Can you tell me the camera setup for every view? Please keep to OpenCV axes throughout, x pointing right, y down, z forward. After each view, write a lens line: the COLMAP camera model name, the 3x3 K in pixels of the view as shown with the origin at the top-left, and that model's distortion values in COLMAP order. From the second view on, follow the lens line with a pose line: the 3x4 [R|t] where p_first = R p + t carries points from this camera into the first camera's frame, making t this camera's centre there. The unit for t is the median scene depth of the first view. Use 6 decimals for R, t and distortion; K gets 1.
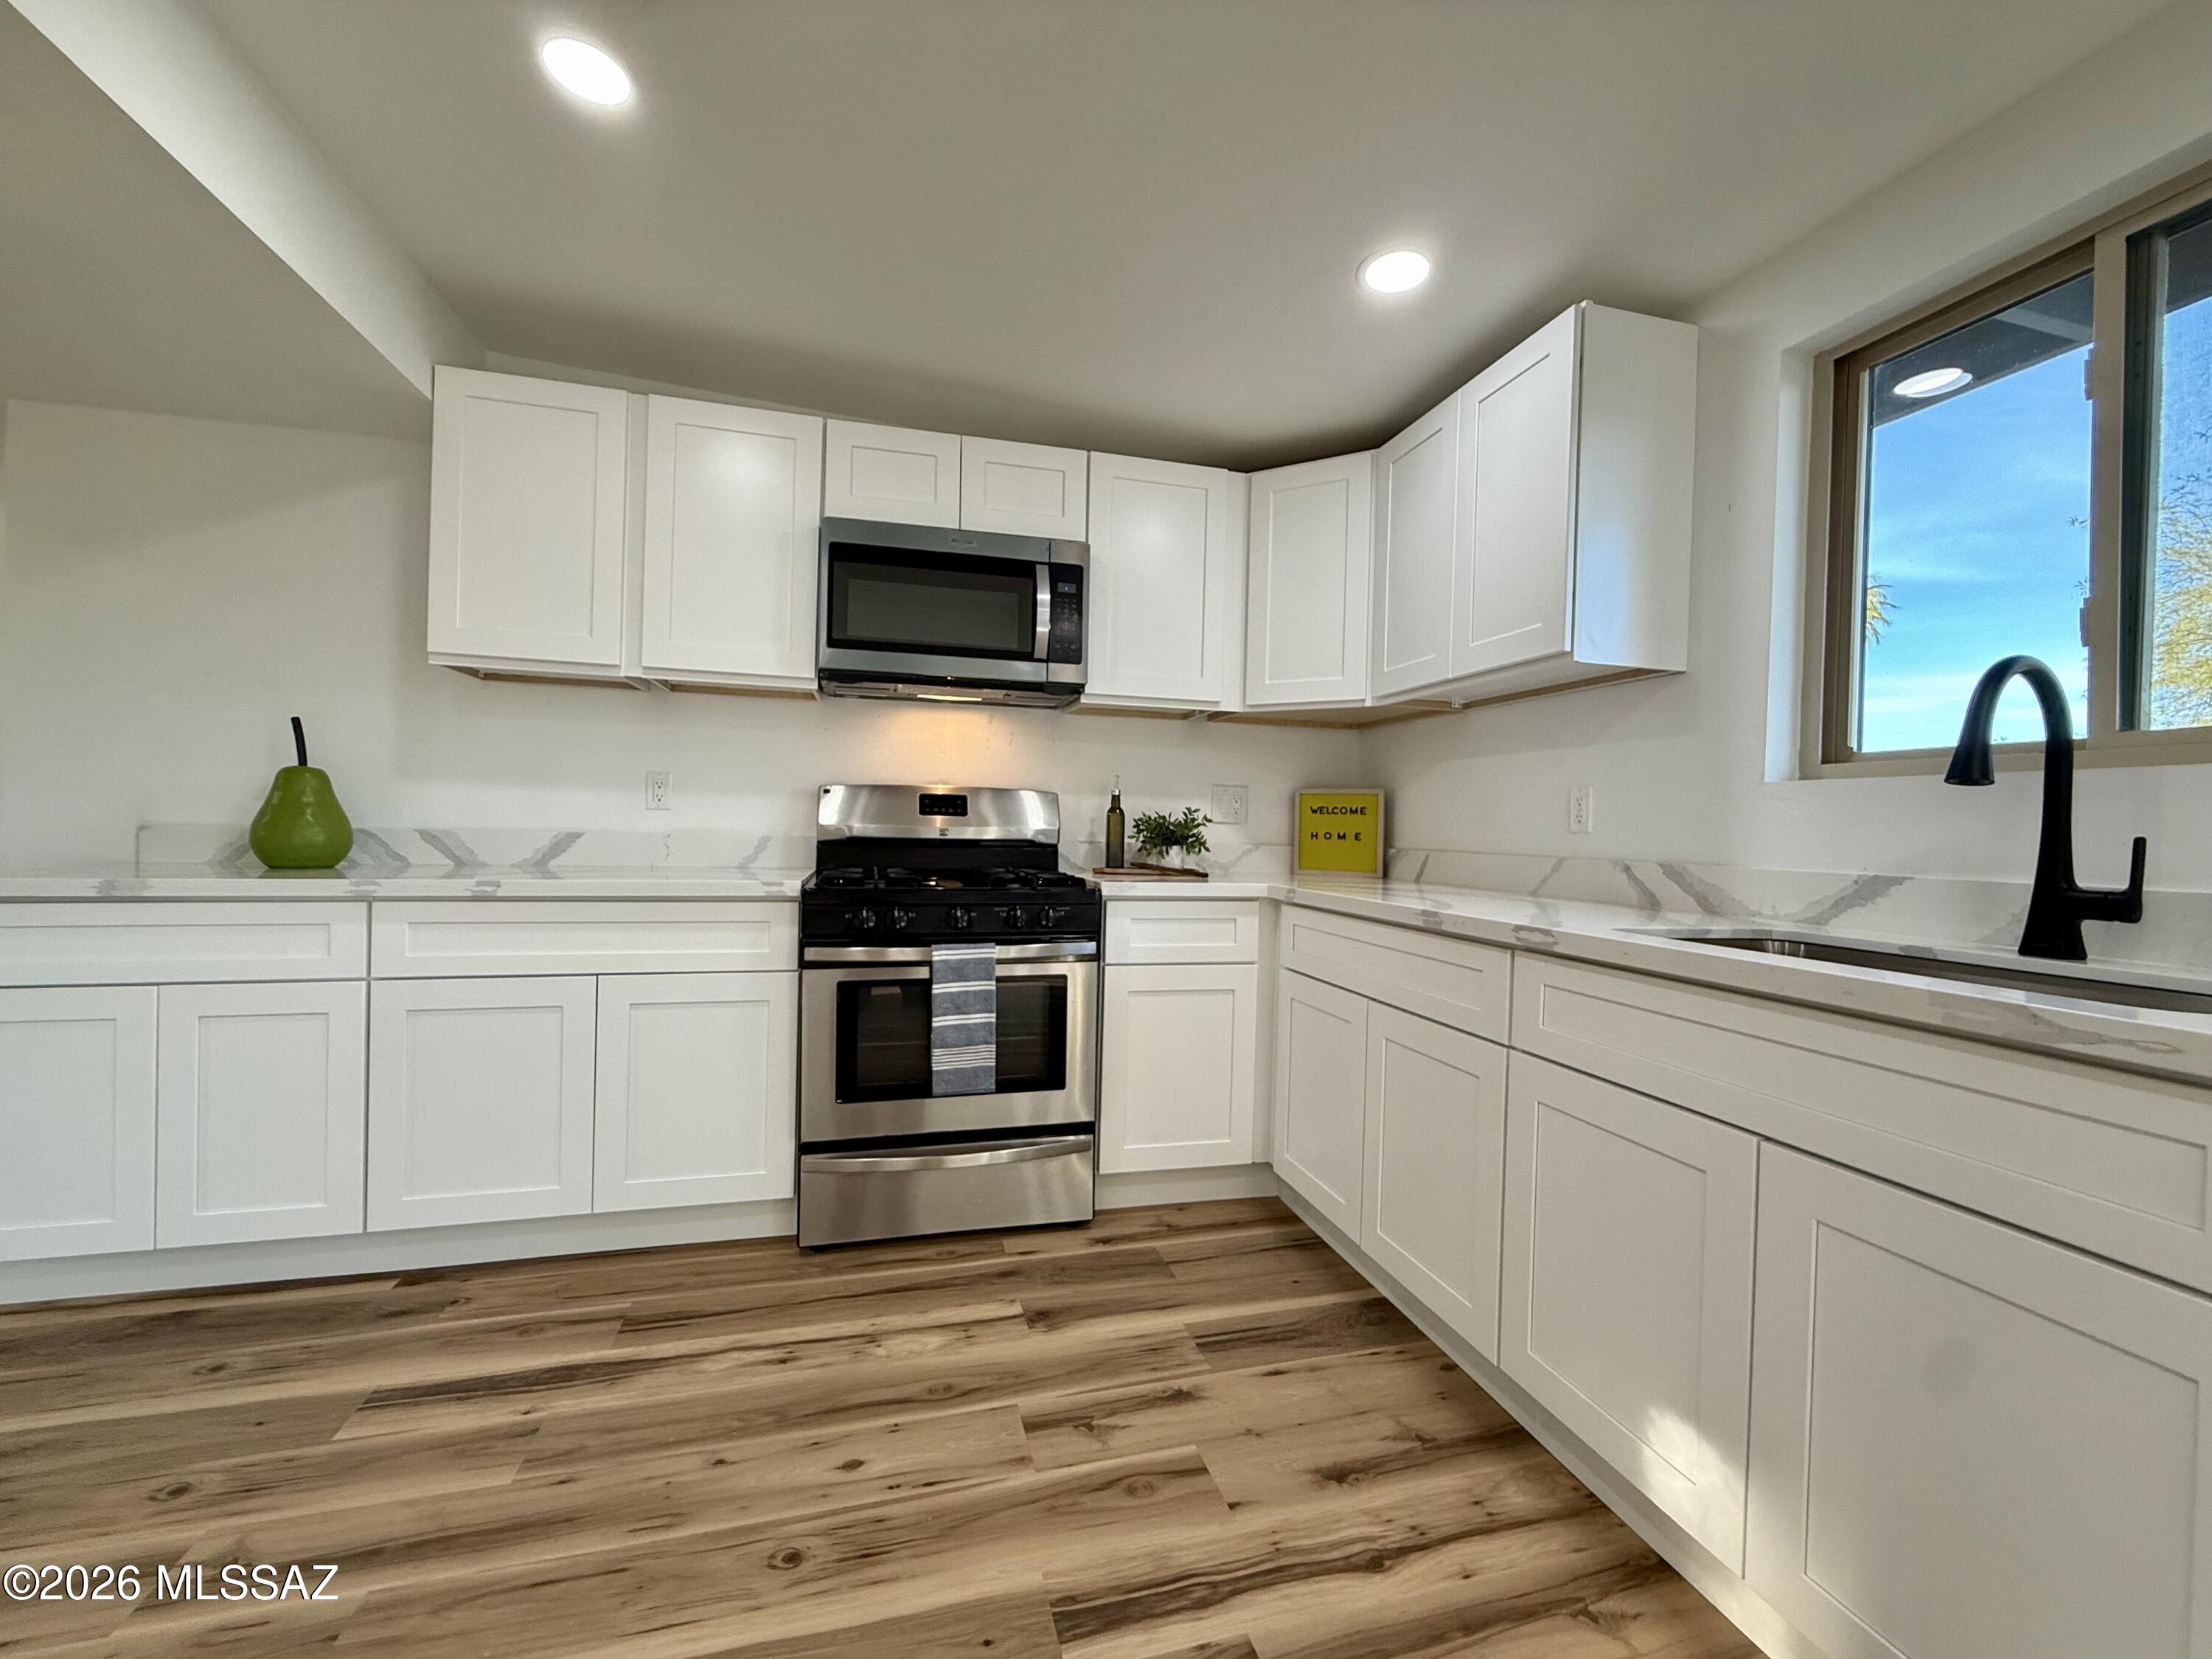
lens RADIAL K [[885.6, 0, 1106.0], [0, 885.6, 829.5], [0, 0, 1]] dist [0.000670, -0.000147]
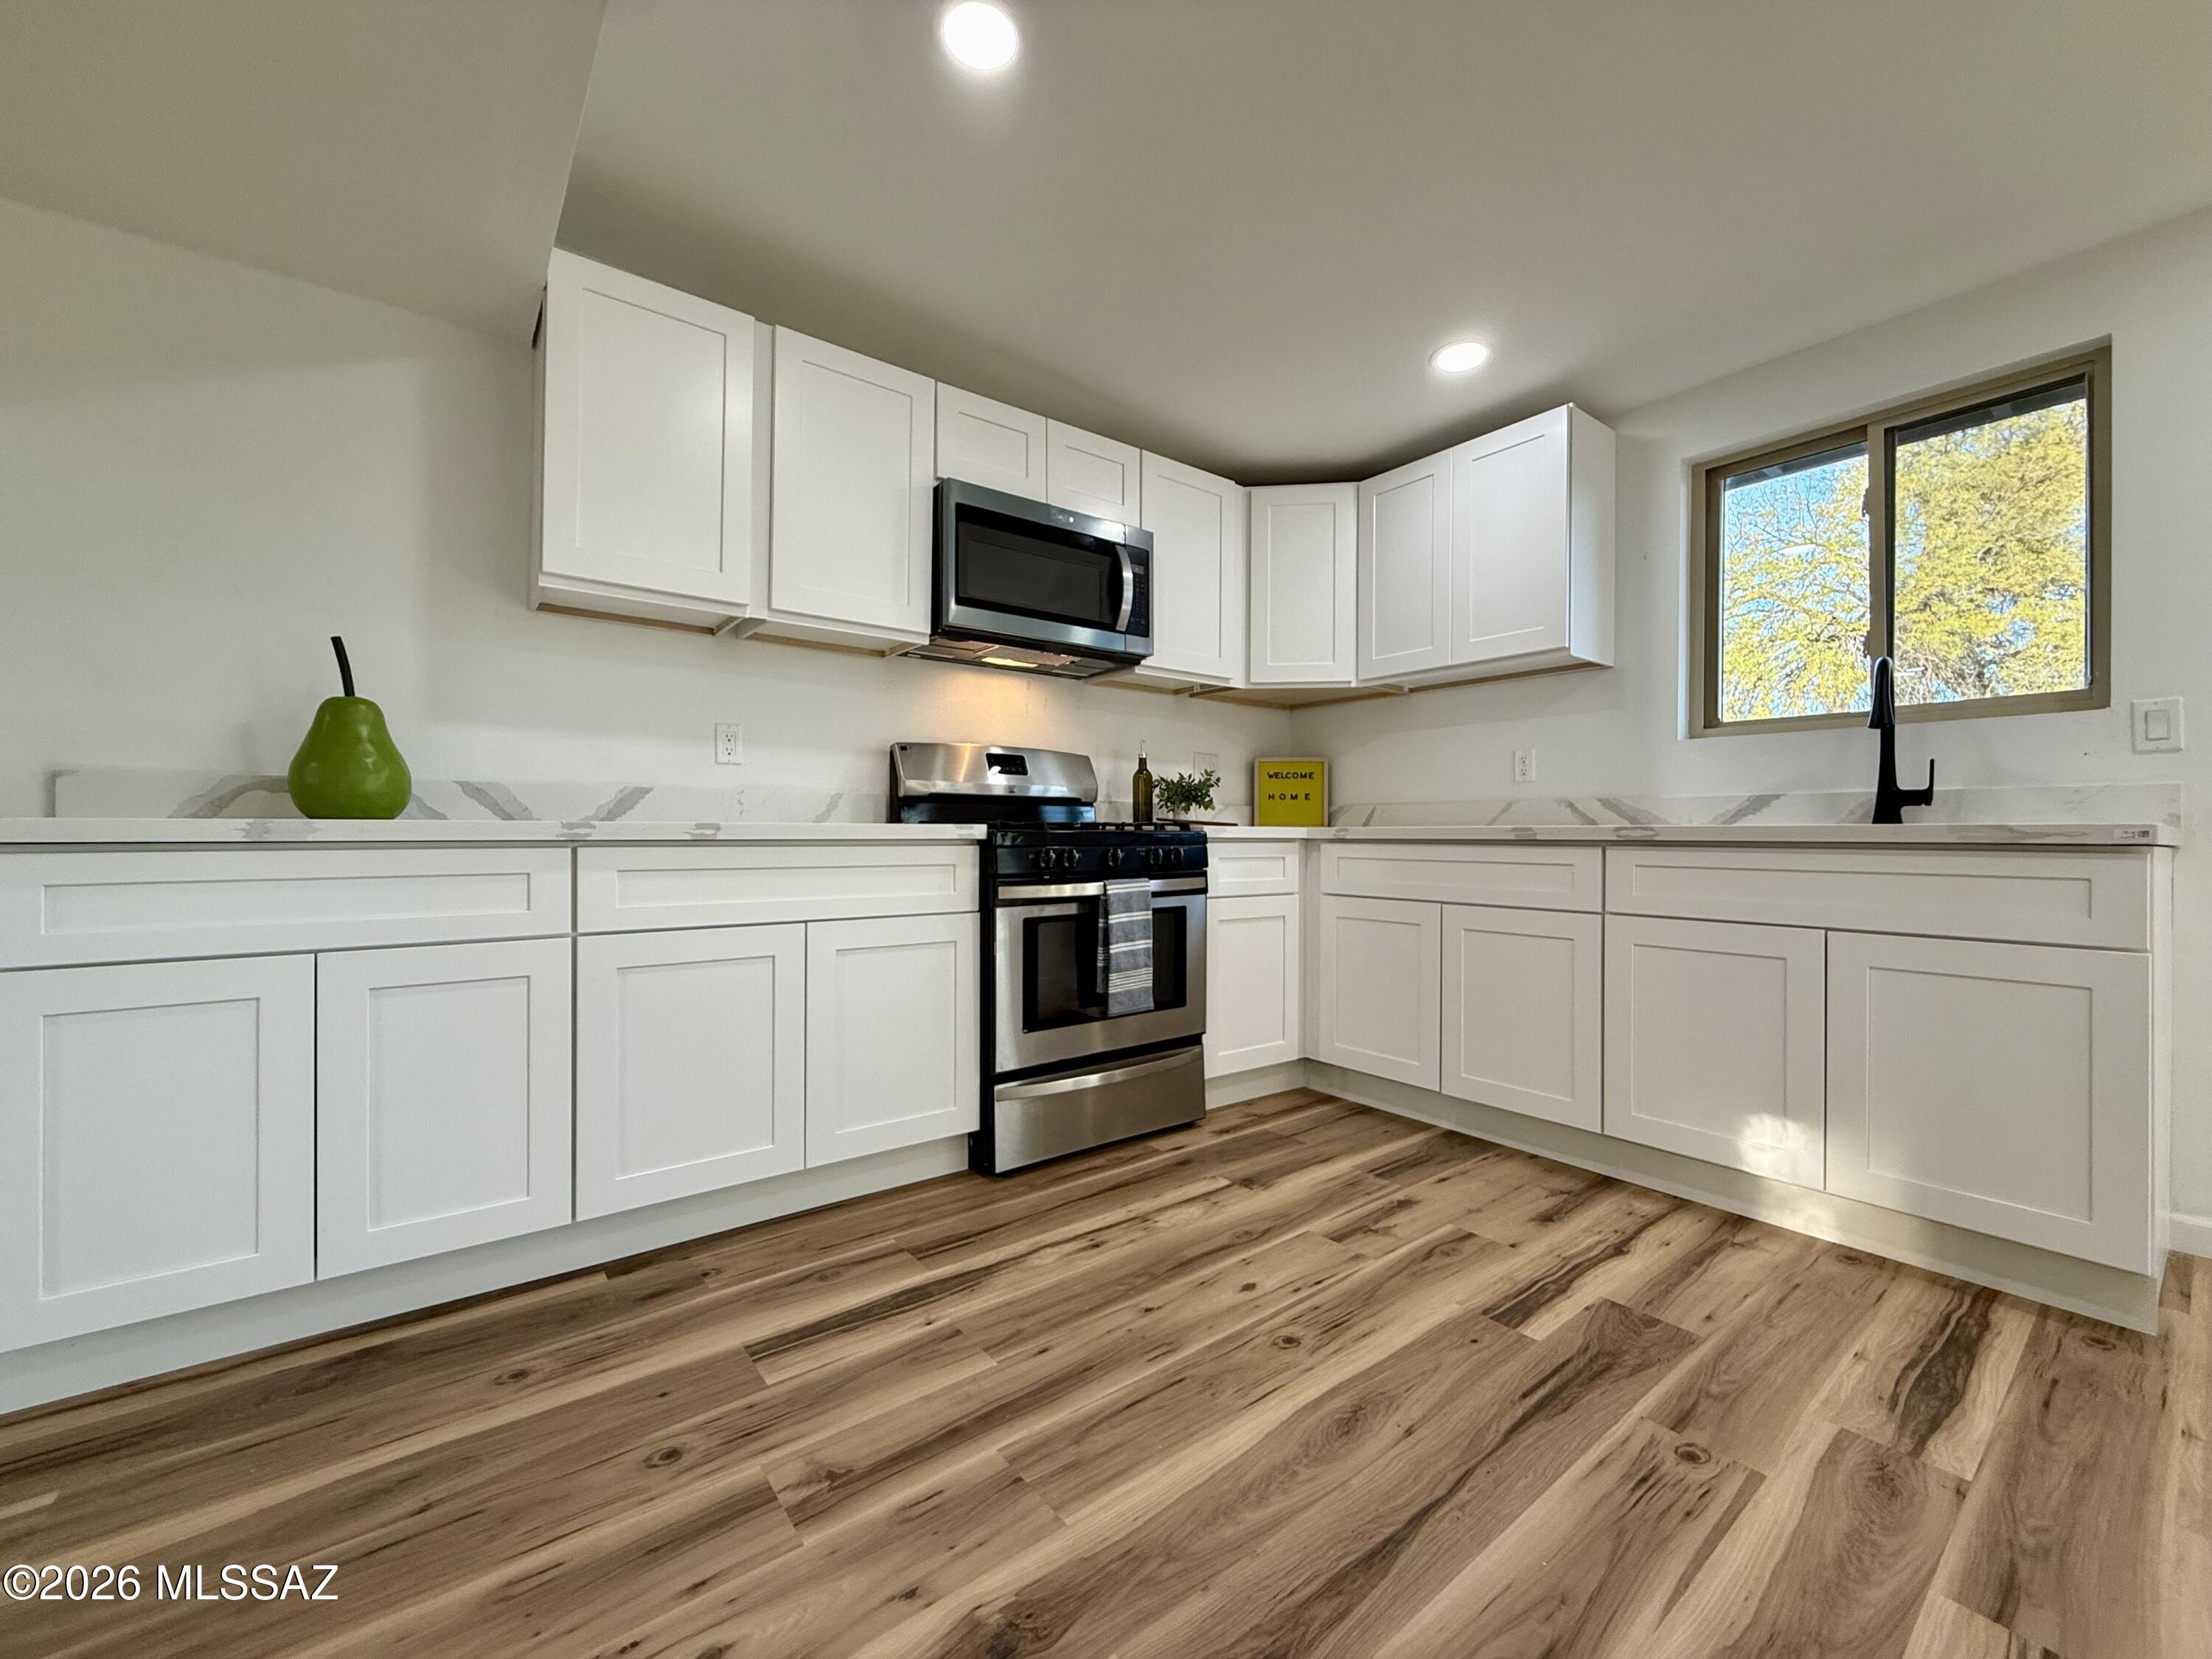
lens RADIAL K [[885.6, 0, 1106.0], [0, 885.6, 829.5], [0, 0, 1]] dist [0.000670, -0.000147]
pose [[0.921771, -0.017683, 0.387332, -0.625185], [0.019163, 0.999816, 0.000041, 0.067283], [-0.387262, 0.007385, 0.921940, -0.019416]]
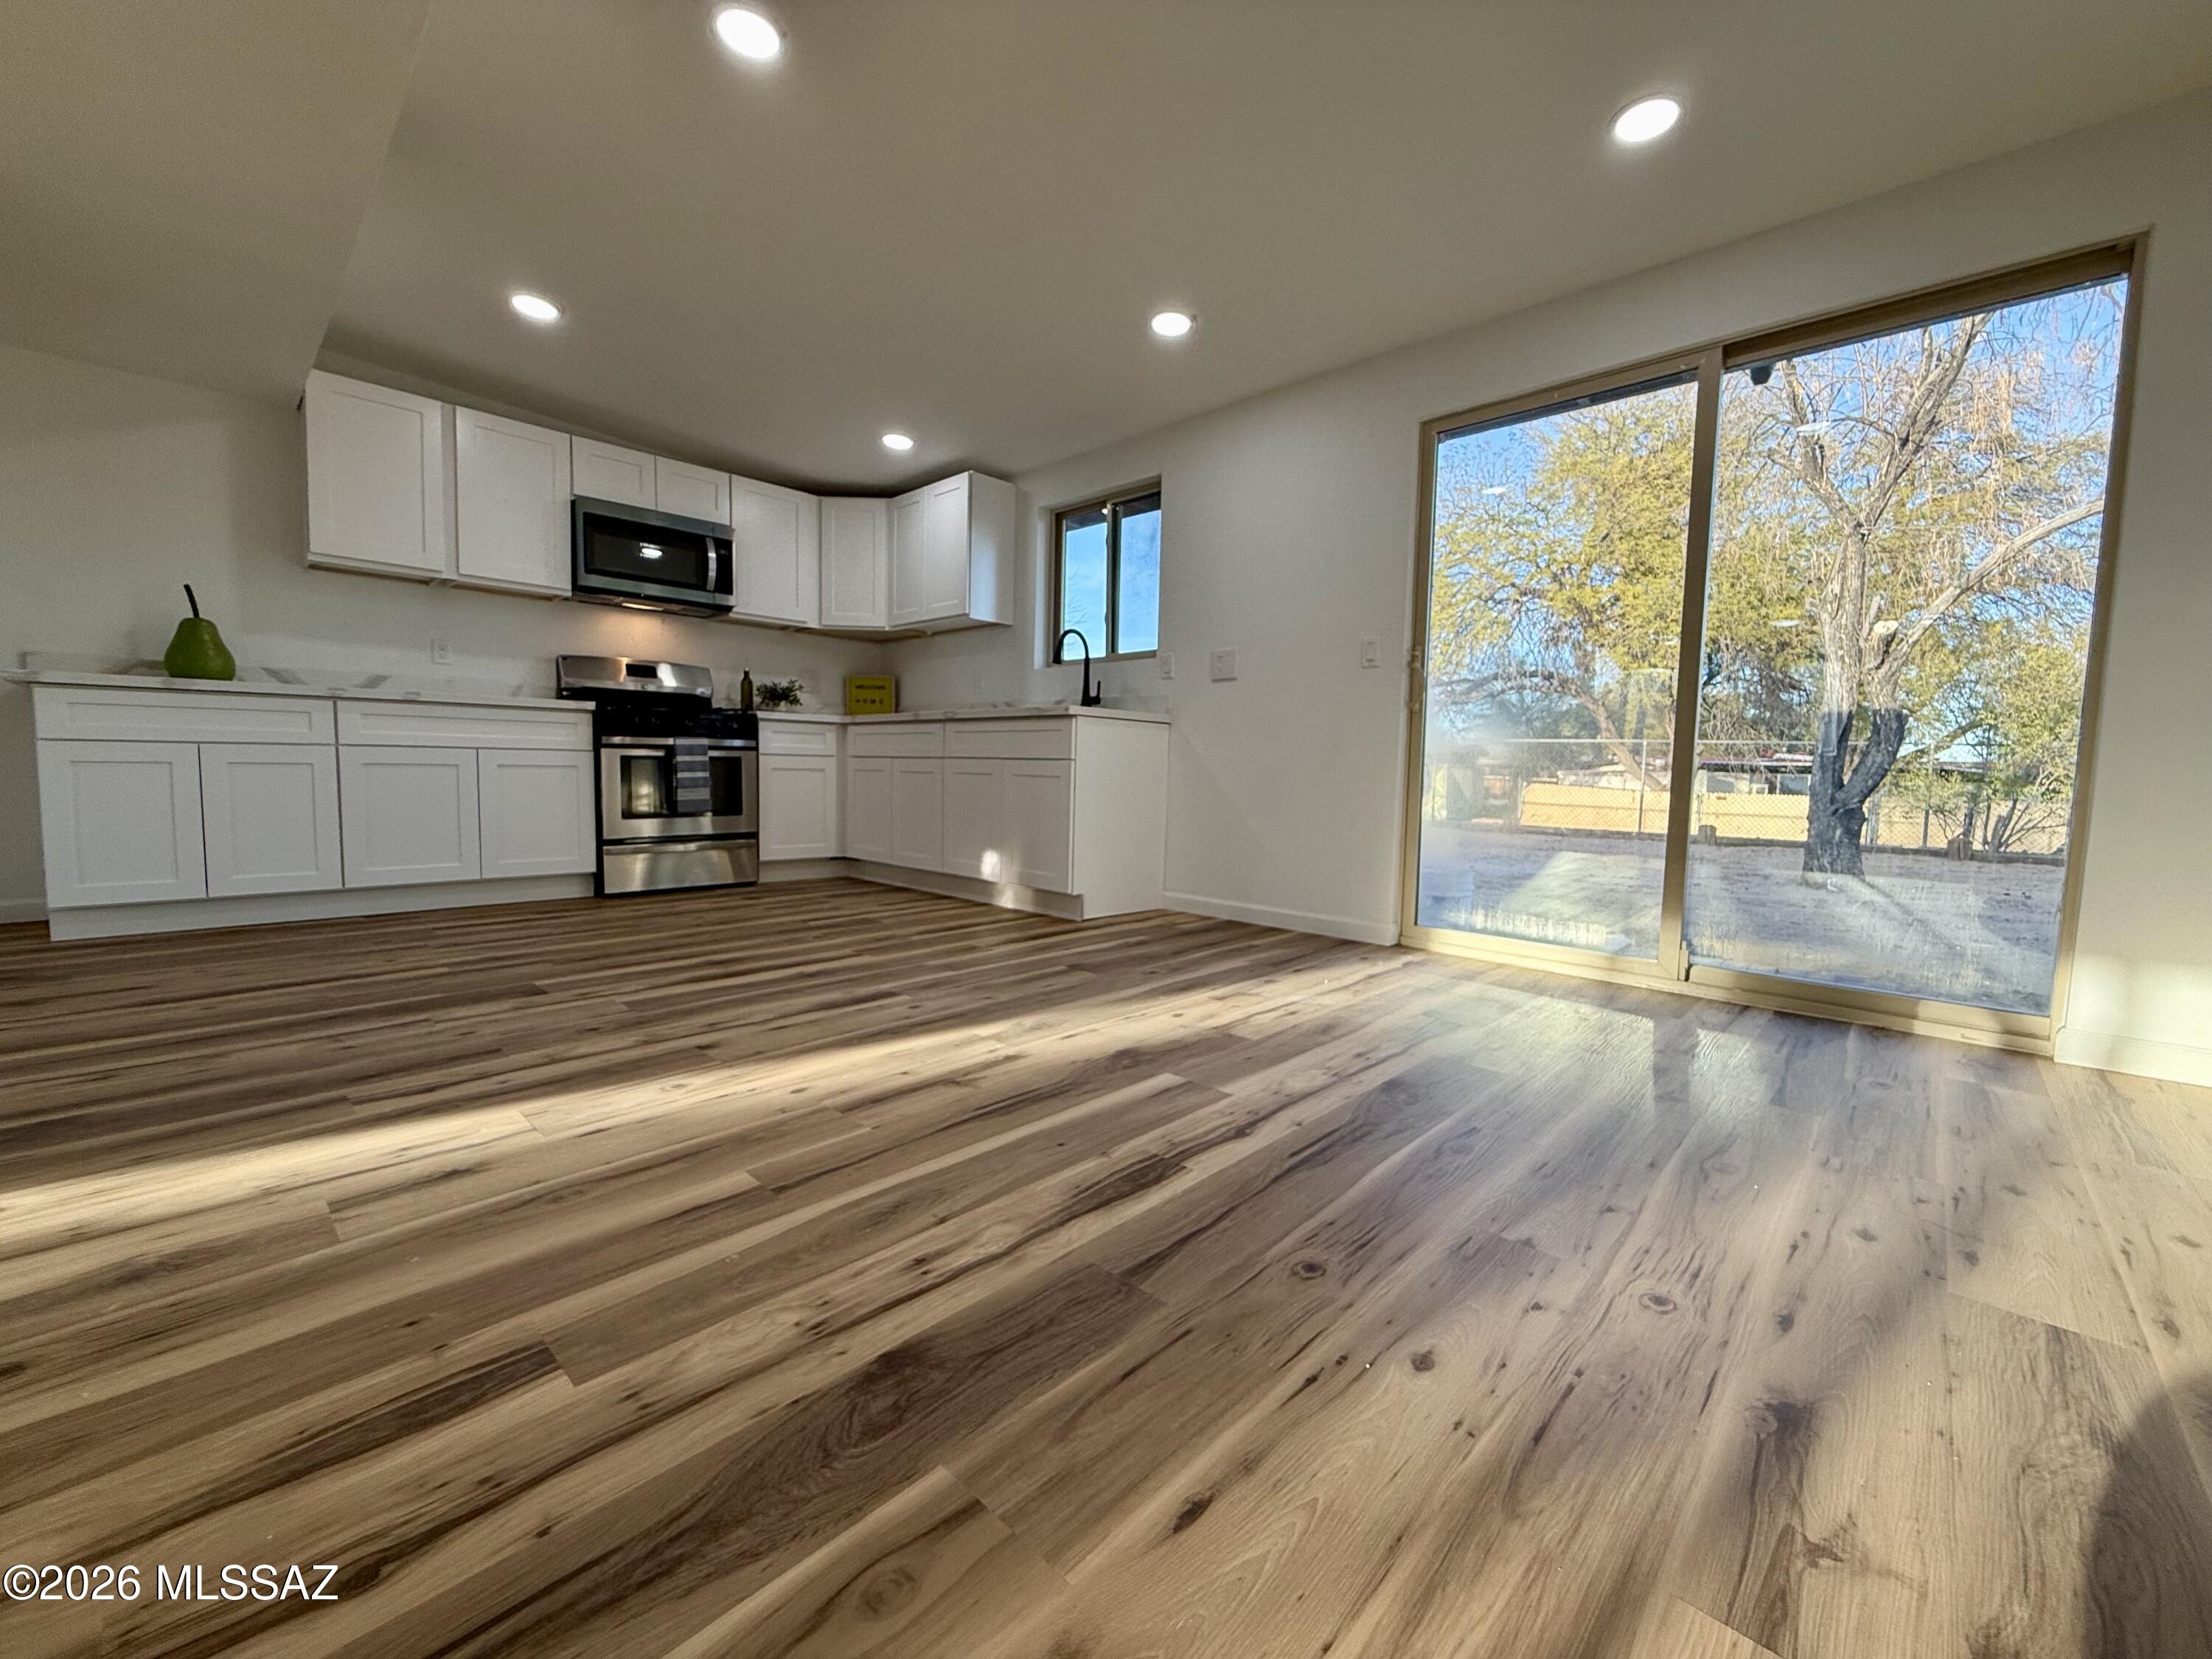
lens RADIAL K [[885.6, 0, 1106.0], [0, 885.6, 829.5], [0, 0, 1]] dist [0.000670, -0.000147]
pose [[0.853701, -0.042954, 0.518989, -0.409794], [0.001937, 0.996848, 0.079316, 0.183029], [-0.520760, -0.066707, 0.851093, -1.195803]]
